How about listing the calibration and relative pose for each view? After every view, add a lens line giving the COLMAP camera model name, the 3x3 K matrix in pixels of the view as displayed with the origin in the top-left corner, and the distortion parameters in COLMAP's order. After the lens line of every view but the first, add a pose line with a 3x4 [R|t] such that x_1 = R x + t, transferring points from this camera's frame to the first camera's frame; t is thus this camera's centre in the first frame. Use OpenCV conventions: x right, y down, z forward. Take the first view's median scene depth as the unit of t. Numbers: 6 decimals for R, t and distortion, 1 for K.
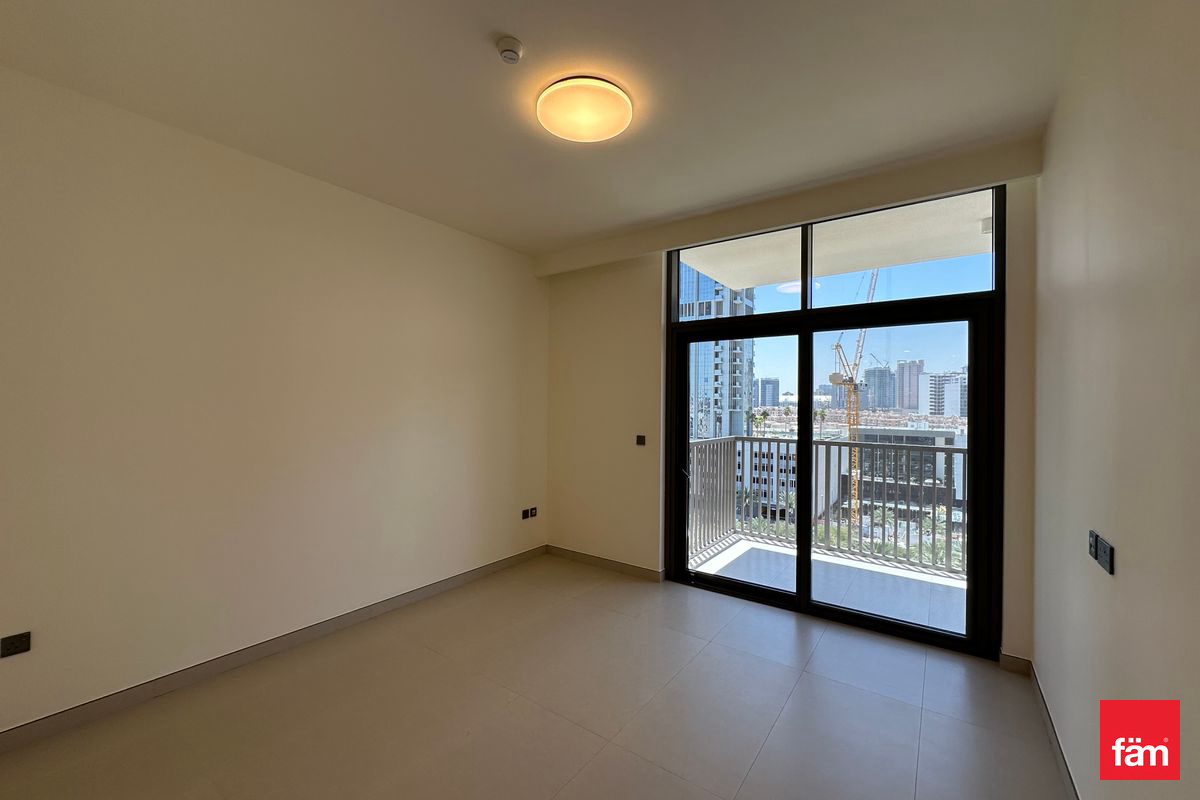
lens RADIAL K [[472.6, 0, 608.9], [0, 472.6, 398.5], [0, 0, 1]] dist [-0.000390, -0.000206]
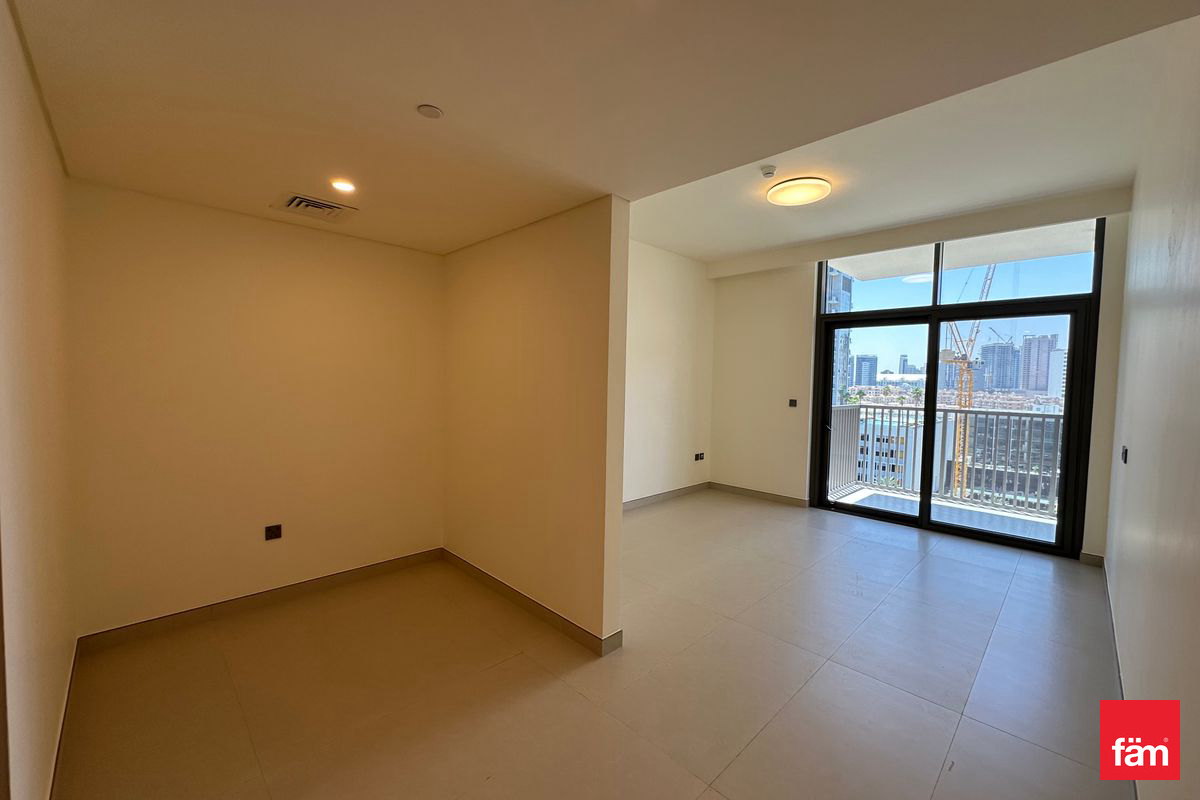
lens RADIAL K [[472.6, 0, 610.6], [0, 472.6, 399.1], [0, 0, 1]] dist [-0.000390, -0.000206]
pose [[0.986043, 0.016663, -0.165652, -0.226378], [-0.008280, 0.998656, 0.051165, 0.013487], [0.166282, -0.049080, 0.984856, -0.412526]]
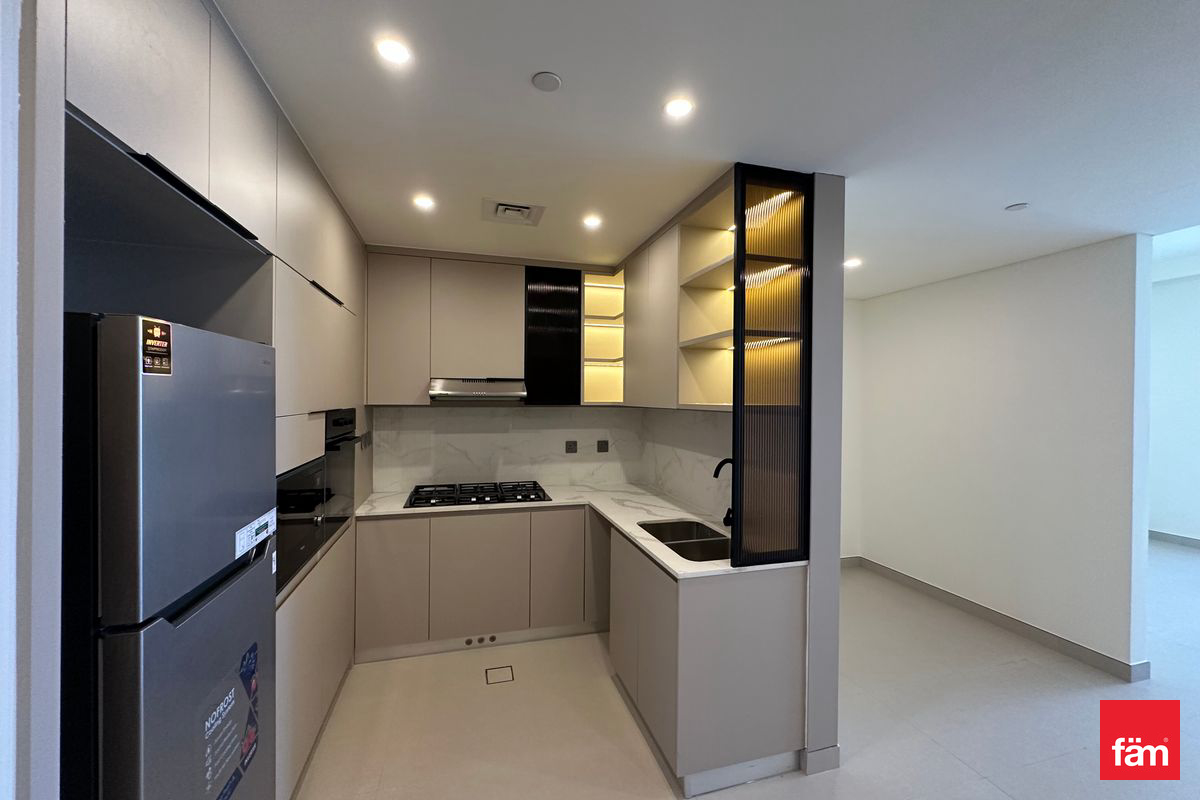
lens RADIAL K [[472.6, 0, 596.8], [0, 472.6, 400.5], [0, 0, 1]] dist [-0.000390, -0.000206]
pose [[0.780244, -0.000341, -0.625475, -0.485058], [0.002345, 0.999994, 0.002381, 0.000337], [0.625471, -0.003325, 0.780240, -0.748103]]
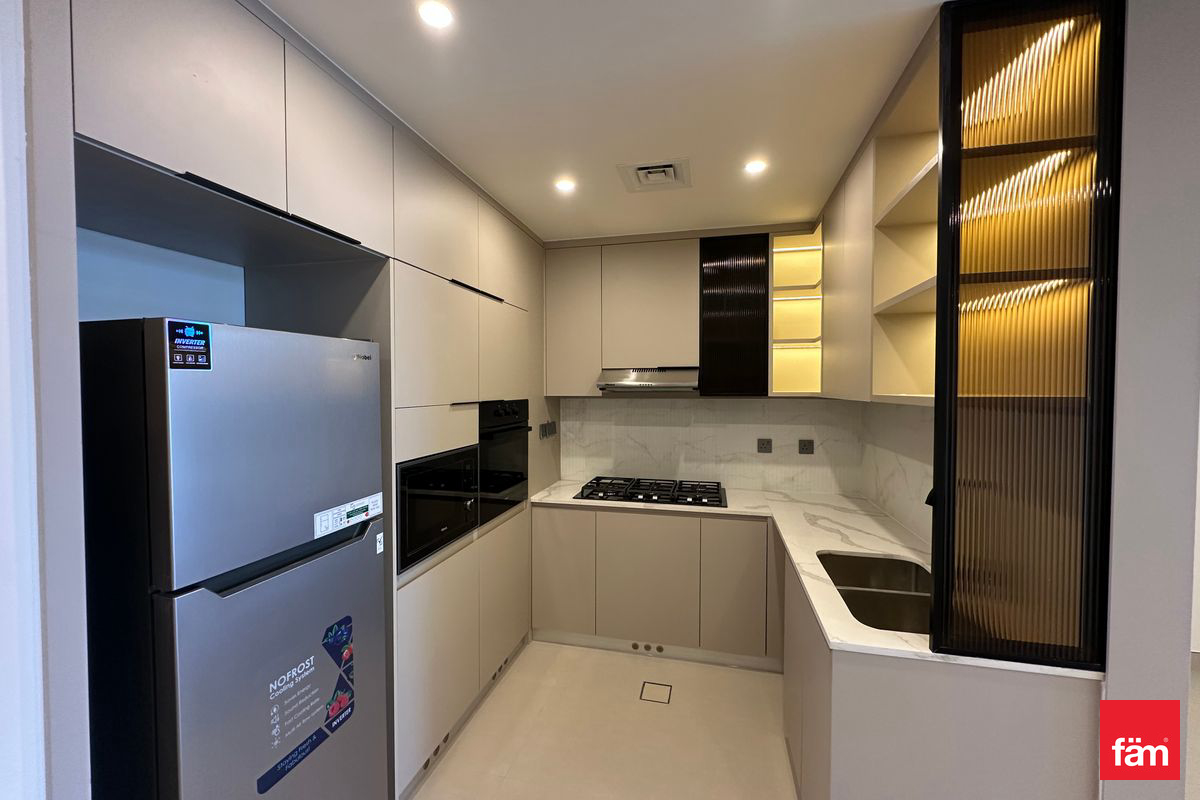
lens RADIAL K [[472.6, 0, 603.5], [0, 472.6, 400.4], [0, 0, 1]] dist [-0.000390, -0.000206]
pose [[0.373644, 0.013894, -0.927468, -0.475956], [0.008715, 0.999791, 0.018489, 0.001331], [0.927531, -0.014991, 0.373445, -0.599089]]
